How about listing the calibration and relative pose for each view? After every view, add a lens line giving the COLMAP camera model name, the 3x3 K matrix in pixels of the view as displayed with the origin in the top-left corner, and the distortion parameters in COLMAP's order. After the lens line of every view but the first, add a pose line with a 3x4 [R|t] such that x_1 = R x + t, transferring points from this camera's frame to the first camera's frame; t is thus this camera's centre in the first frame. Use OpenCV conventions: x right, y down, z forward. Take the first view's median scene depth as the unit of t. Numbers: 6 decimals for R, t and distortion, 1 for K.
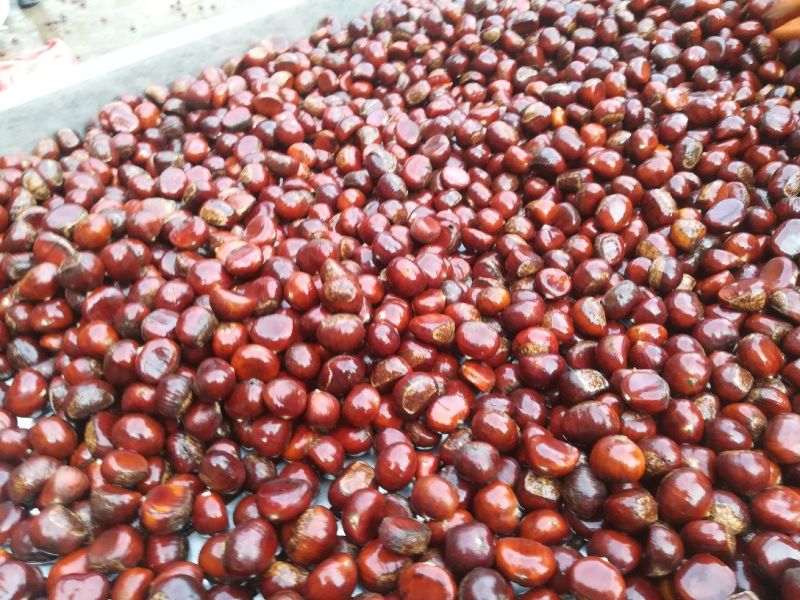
lens RADIAL K [[632.7, 0, 402.5], [0, 632.7, 316.6], [0, 0, 1]] dist [0.081371, -0.138925]
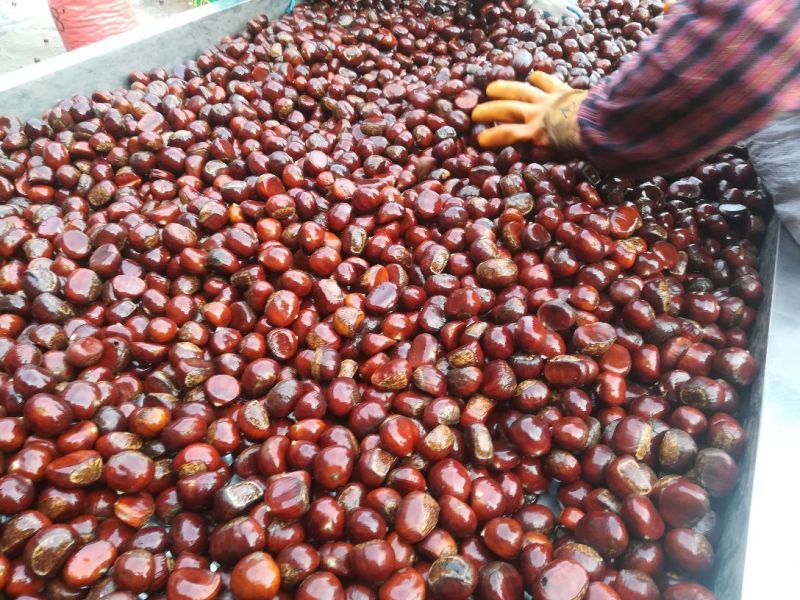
lens RADIAL K [[632.7, 0, 402.5], [0, 632.7, 316.6], [0, 0, 1]] dist [0.081371, -0.138925]
pose [[0.948720, -0.137532, 0.284632, 0.210753], [0.158986, 0.985826, -0.053581, -0.059757], [-0.273229, 0.096086, 0.957138, -0.042630]]
